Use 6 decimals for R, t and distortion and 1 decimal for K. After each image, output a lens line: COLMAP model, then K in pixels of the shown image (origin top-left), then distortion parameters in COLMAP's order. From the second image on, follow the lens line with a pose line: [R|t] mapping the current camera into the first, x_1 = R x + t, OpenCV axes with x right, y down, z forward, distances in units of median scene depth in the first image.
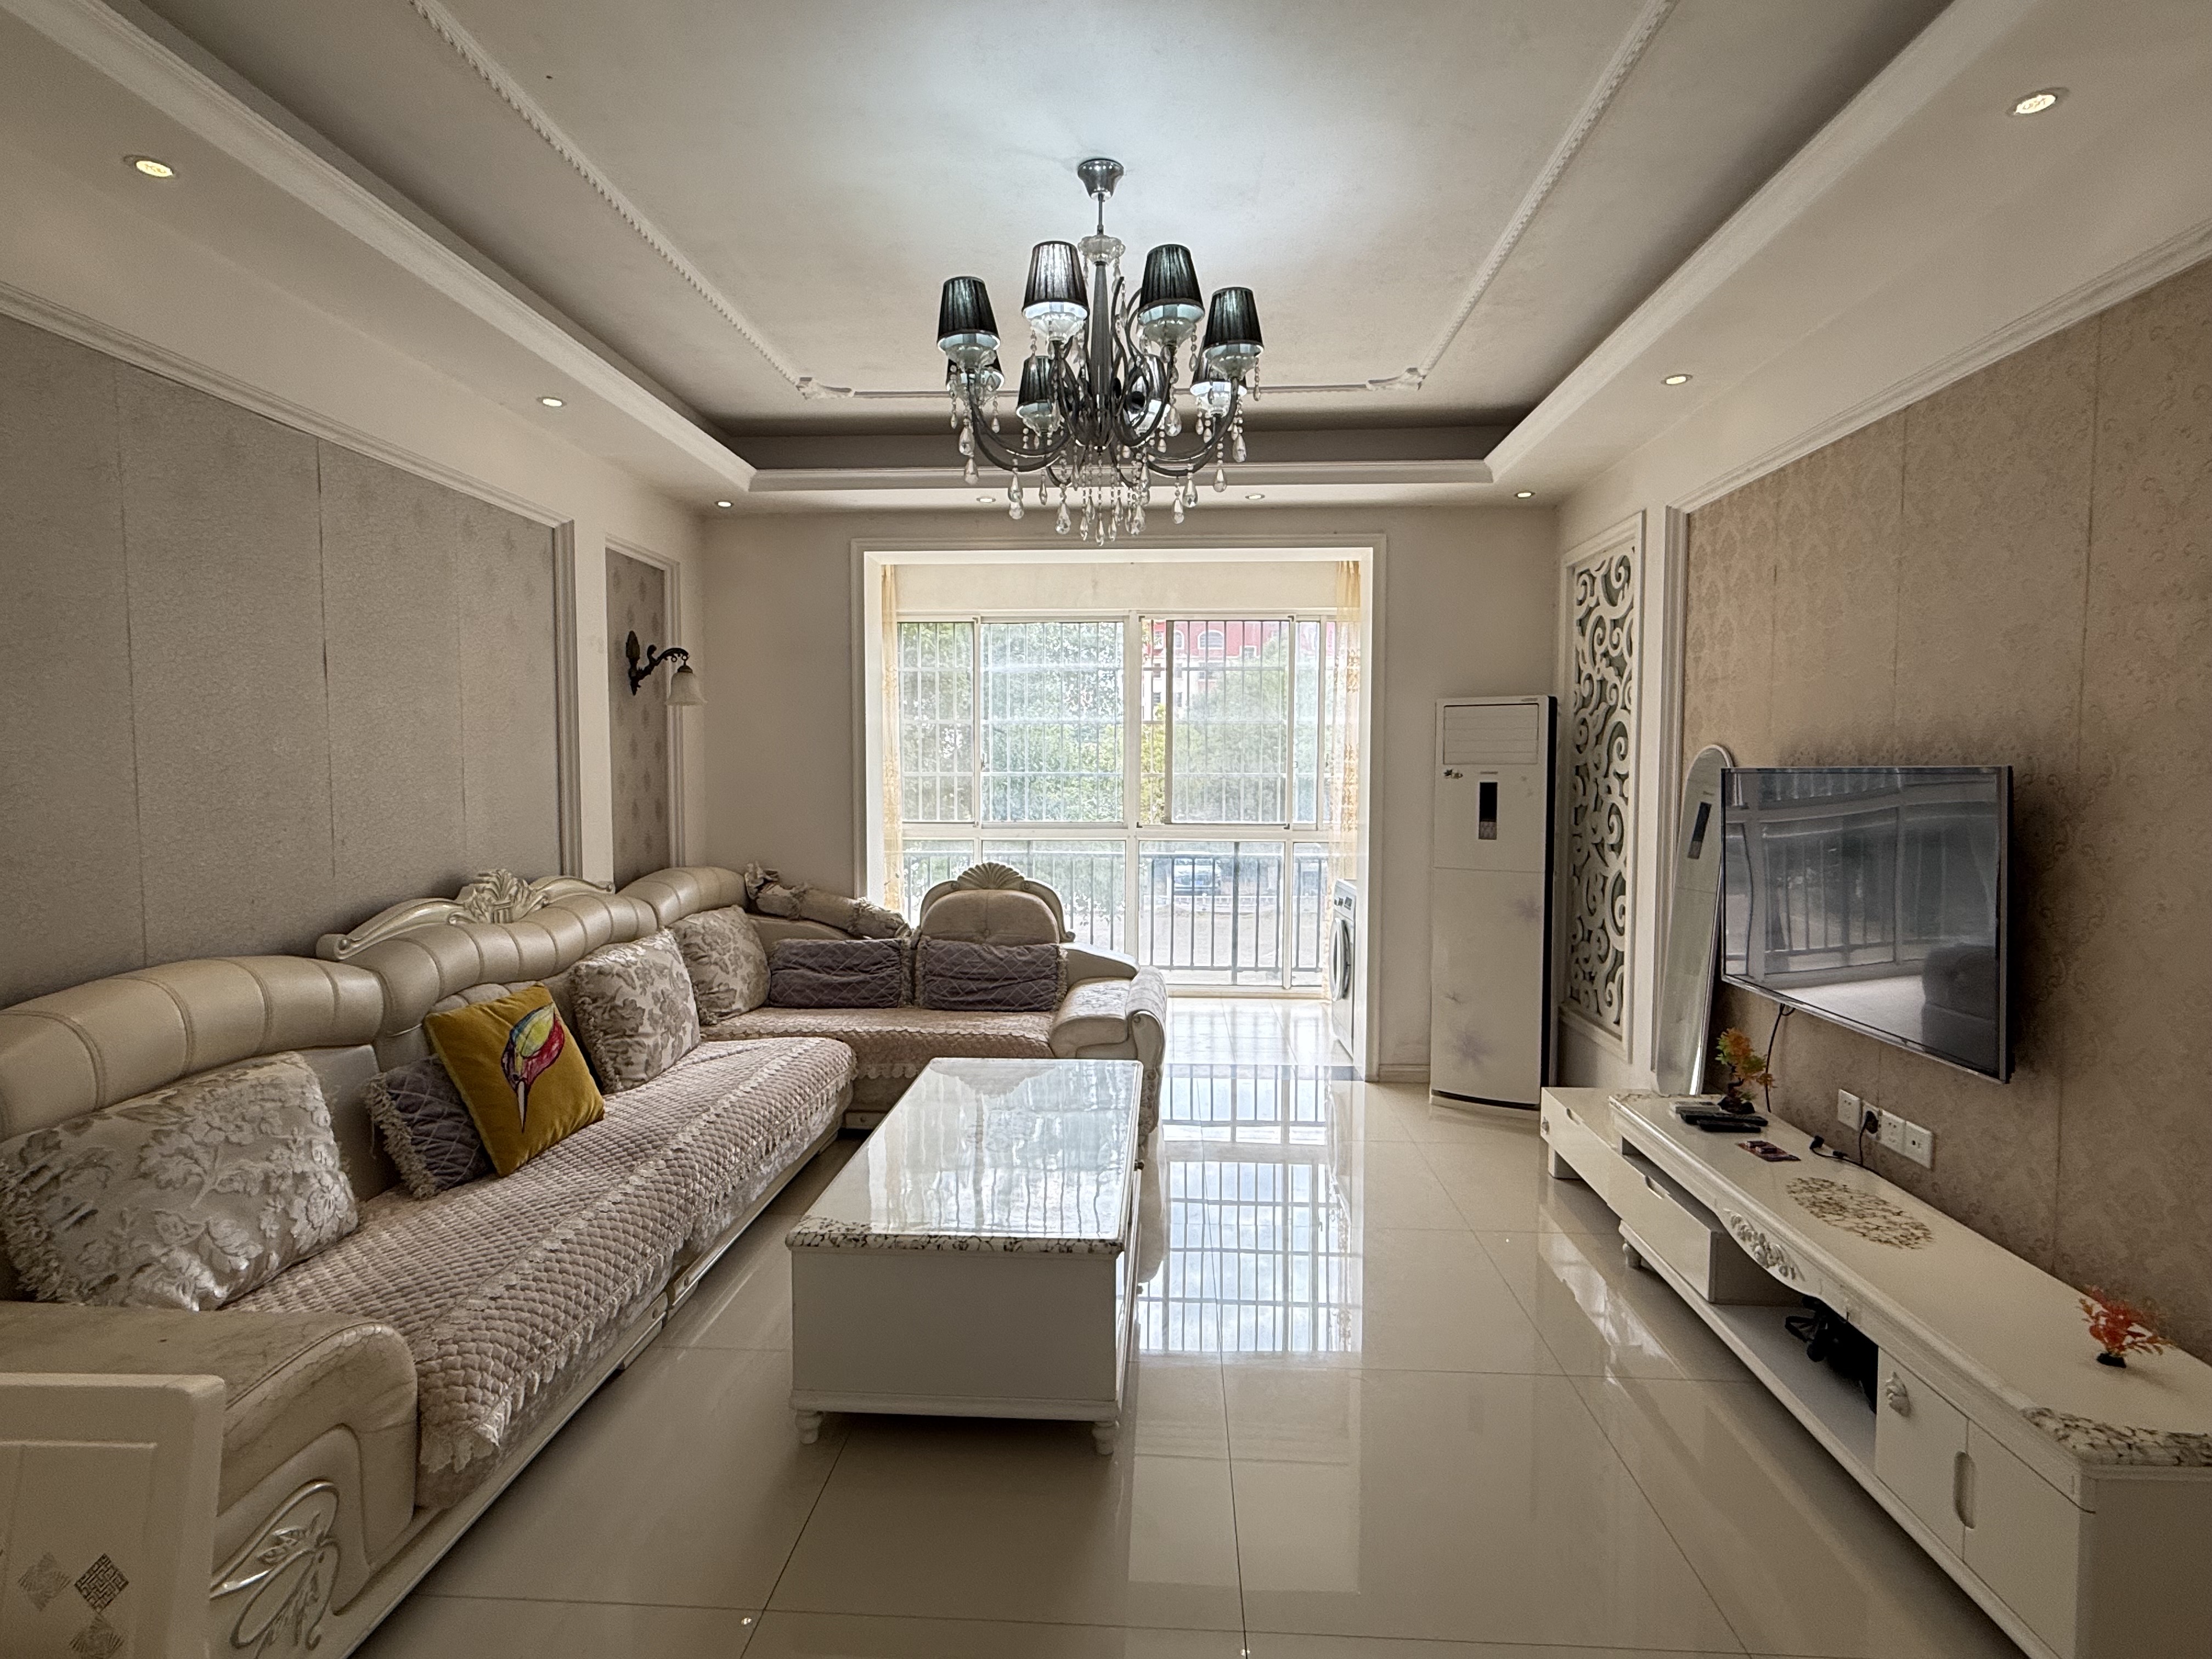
lens RADIAL K [[1090.9, 0, 1111.0], [0, 1090.9, 825.0], [0, 0, 1]] dist [0.002754, -0.001140]
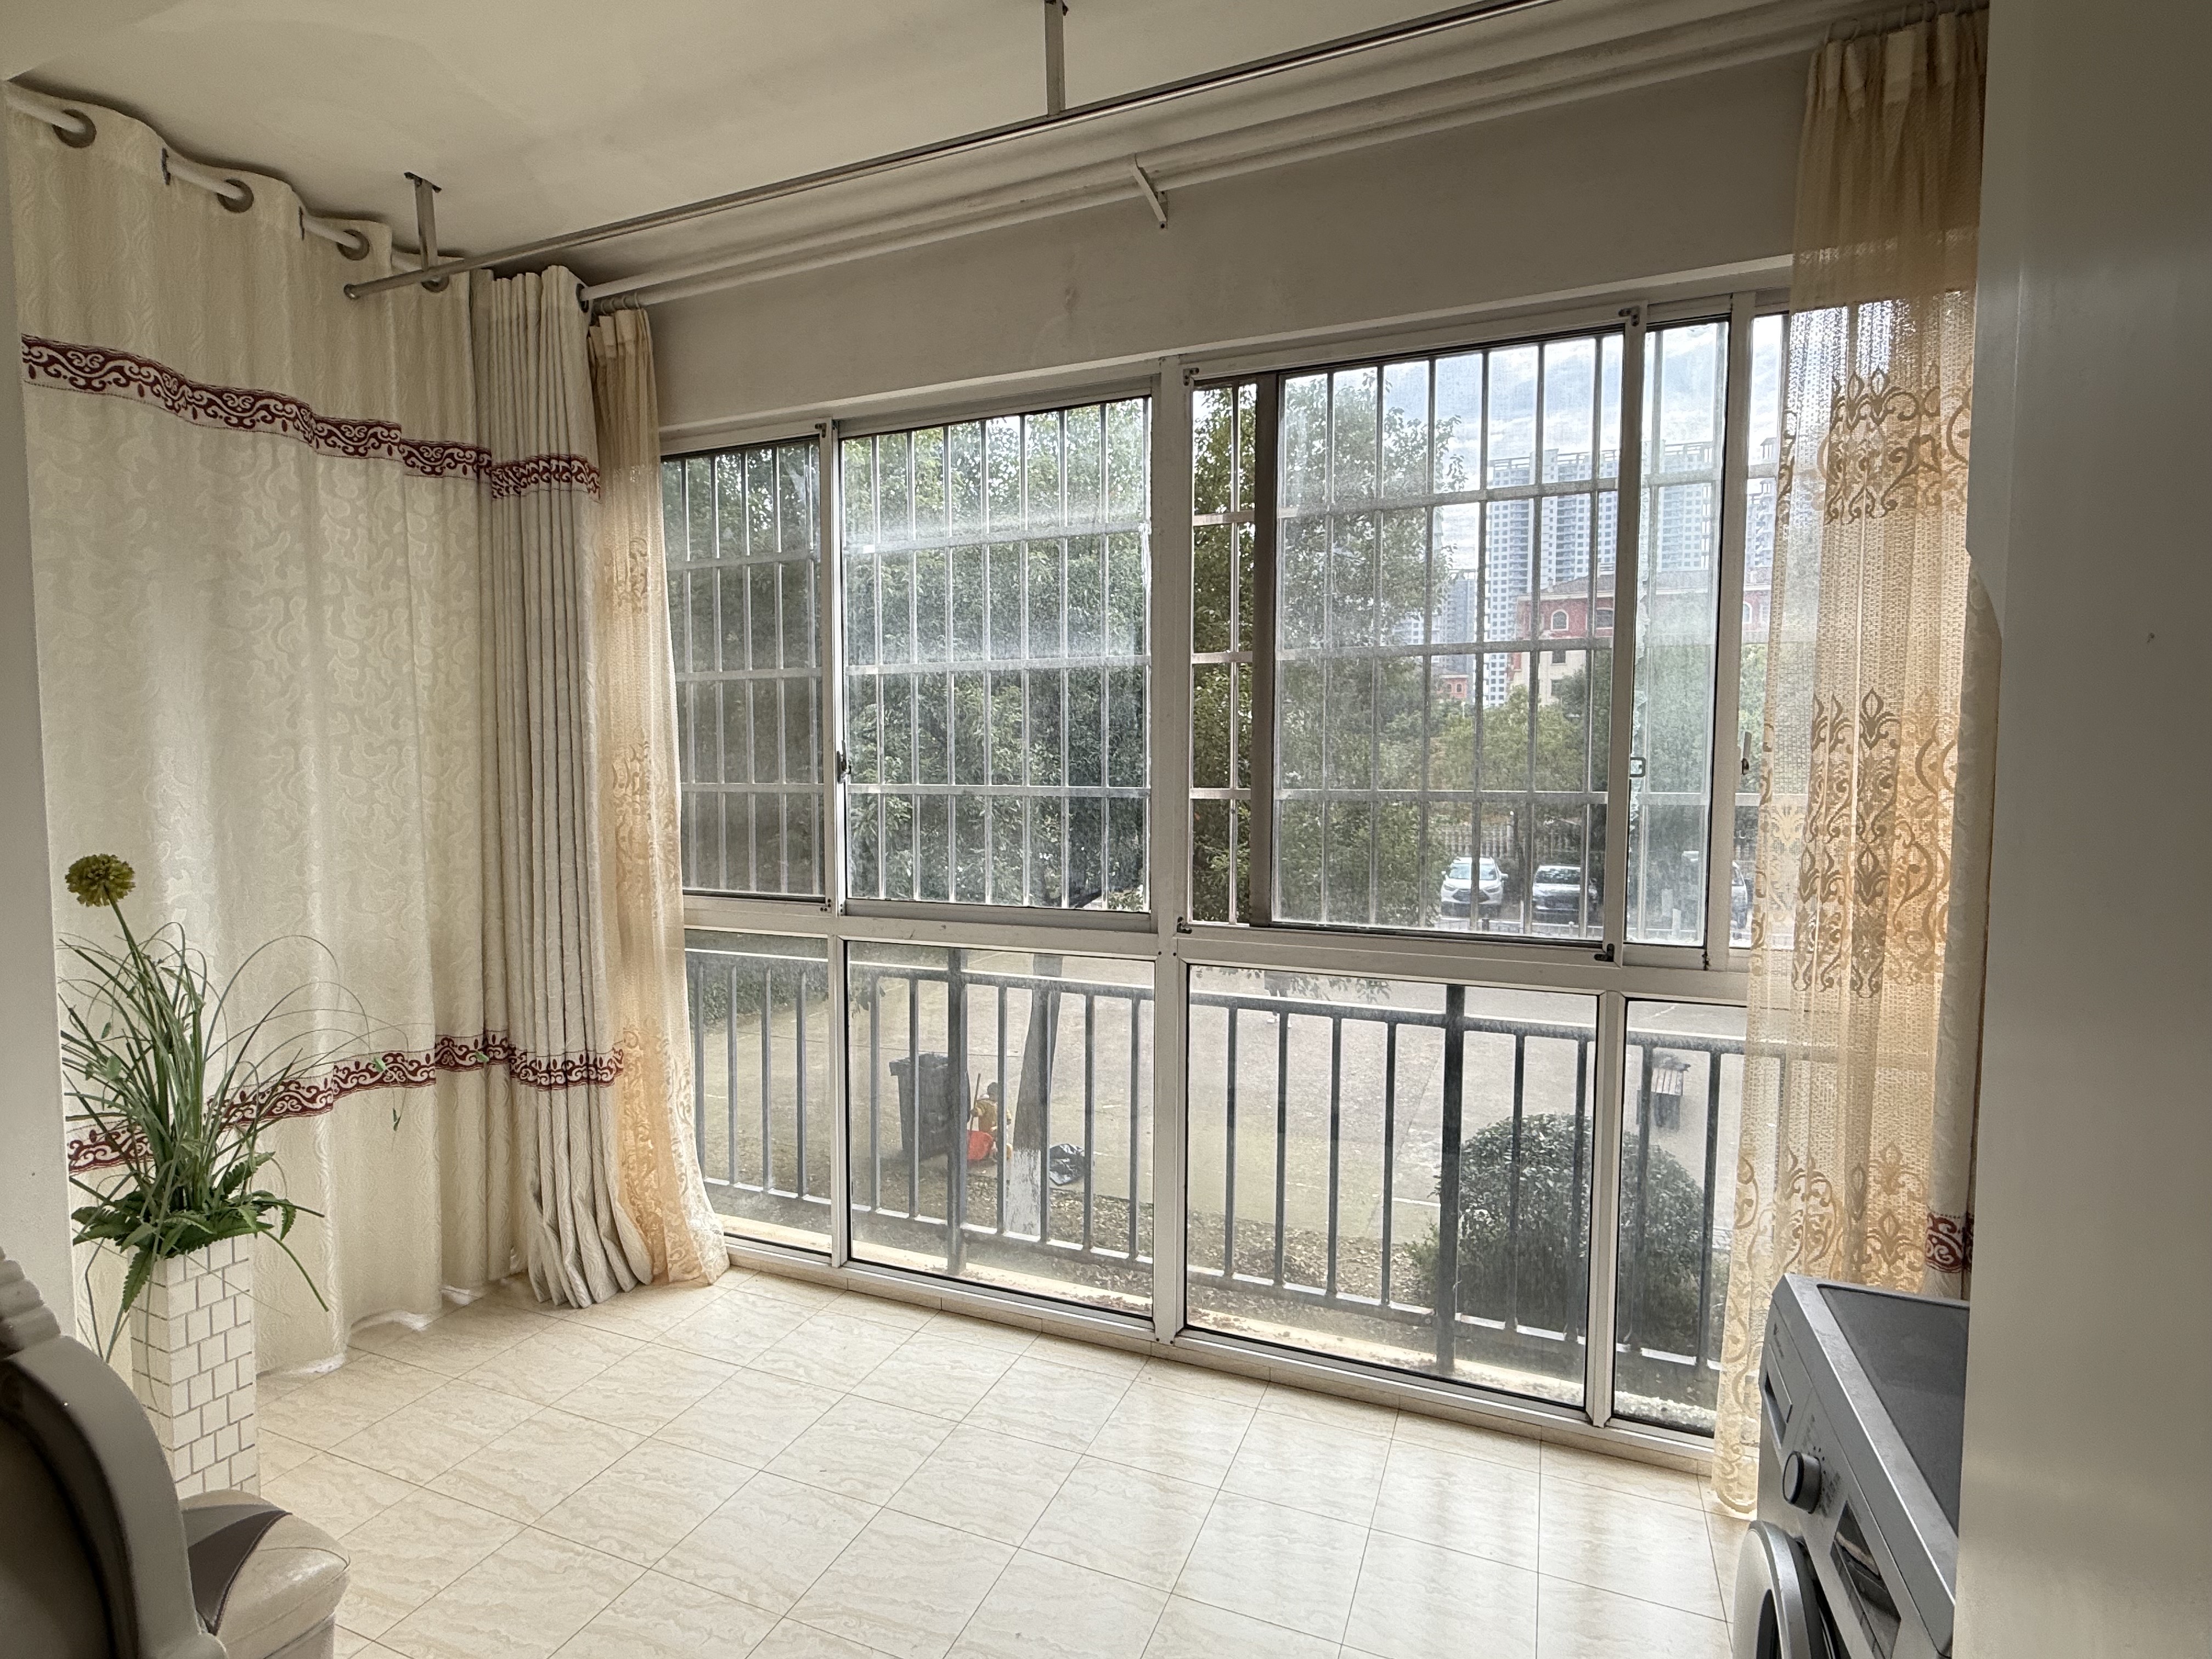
lens RADIAL K [[1090.9, 0, 1124.8], [0, 1090.9, 828.0], [0, 0, 1]] dist [0.002754, -0.001140]
pose [[0.950695, 0.014997, -0.309764, 0.211965], [-0.012682, 0.999875, 0.009486, -0.064779], [0.309868, -0.005090, 0.950766, 1.094044]]
